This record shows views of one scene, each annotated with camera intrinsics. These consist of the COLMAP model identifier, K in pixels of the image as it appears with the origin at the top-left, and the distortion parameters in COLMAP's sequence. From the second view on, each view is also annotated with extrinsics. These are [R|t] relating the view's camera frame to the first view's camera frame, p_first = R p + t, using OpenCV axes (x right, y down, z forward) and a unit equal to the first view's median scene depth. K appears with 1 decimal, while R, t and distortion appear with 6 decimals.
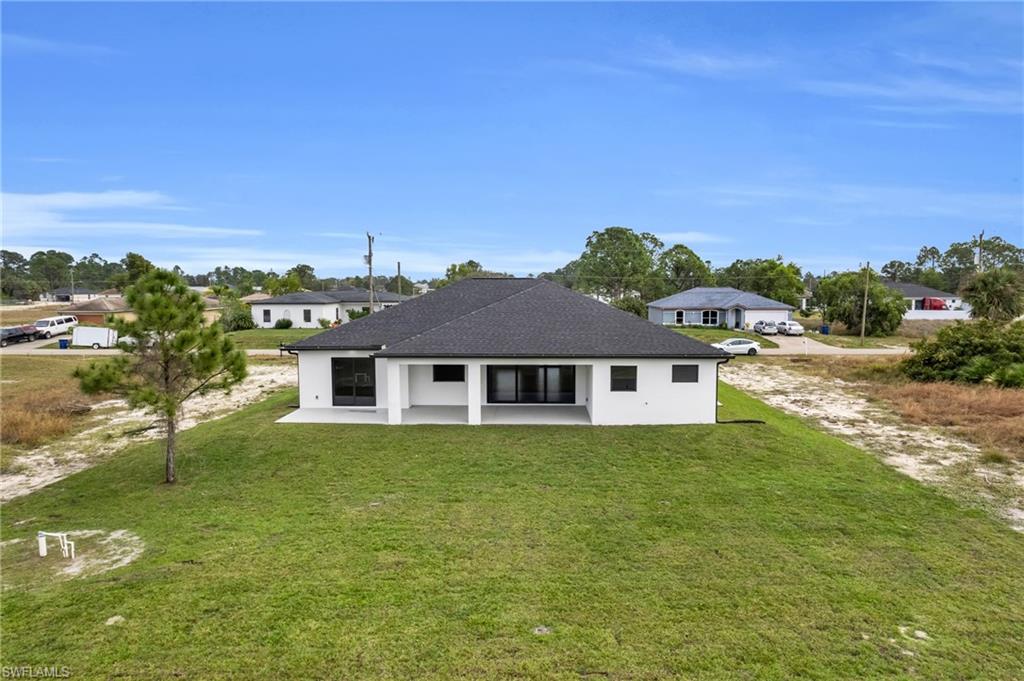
lens RADIAL K [[653.6, 0, 521.0], [0, 653.6, 344.8], [0, 0, 1]] dist [-0.077442, 0.064835]
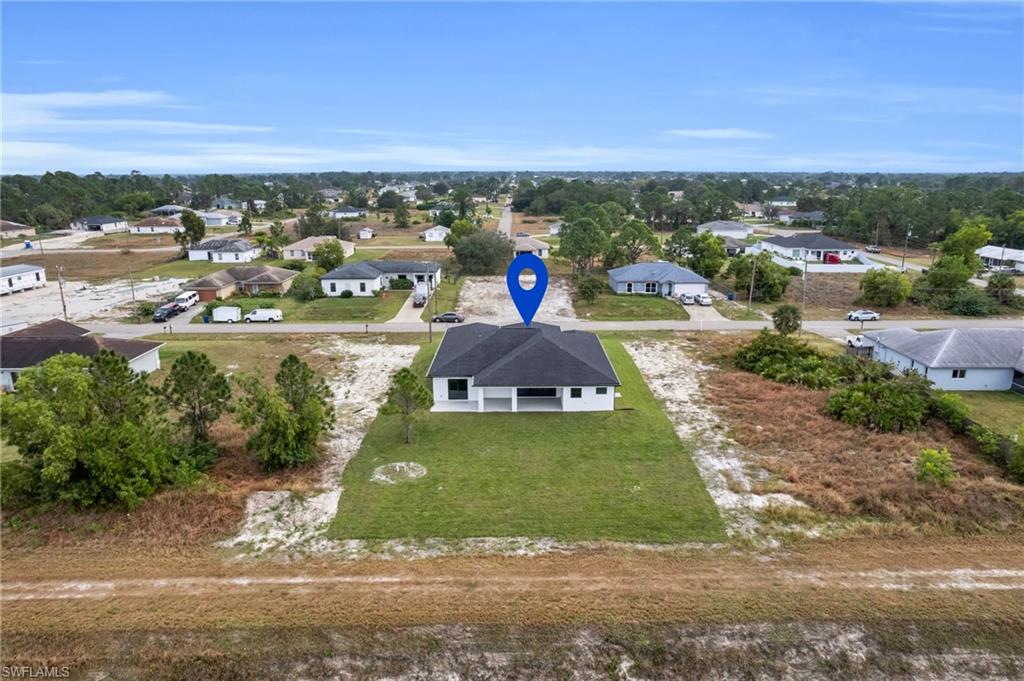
lens RADIAL K [[653.6, 0, 521.0], [0, 653.6, 344.8], [0, 0, 1]] dist [-0.077442, 0.064835]
pose [[0.999486, -0.008981, 0.030762, -0.079695], [0.003596, 0.985298, 0.170810, -0.357264], [-0.031844, -0.170611, 0.984824, -0.896897]]
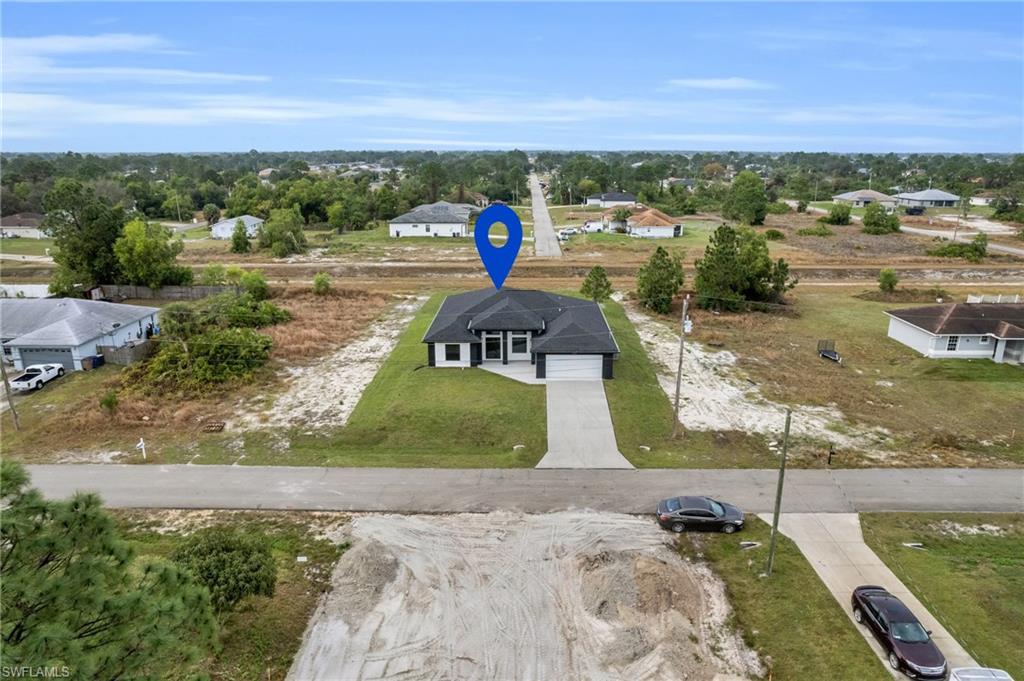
lens RADIAL K [[653.6, 0, 521.0], [0, 653.6, 344.8], [0, 0, 1]] dist [-0.077442, 0.064835]
pose [[-0.999899, 0.004185, -0.013605, -0.001827], [-0.001149, 0.928946, 0.370213, -0.630322], [0.014187, 0.370191, -0.928847, 2.667464]]
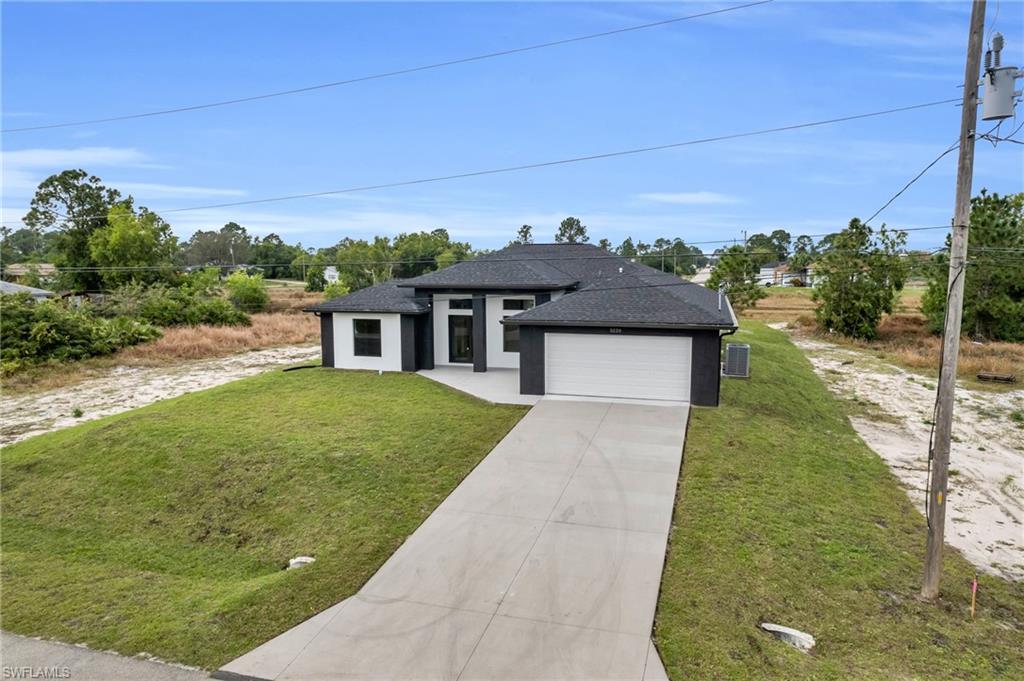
lens RADIAL K [[653.6, 0, 521.0], [0, 653.6, 344.8], [0, 0, 1]] dist [-0.077442, 0.064835]
pose [[-0.966580, -0.029646, 0.254647, -0.219893], [0.025274, 0.977434, 0.209725, -0.146204], [-0.255118, 0.209152, -0.944018, 1.810127]]
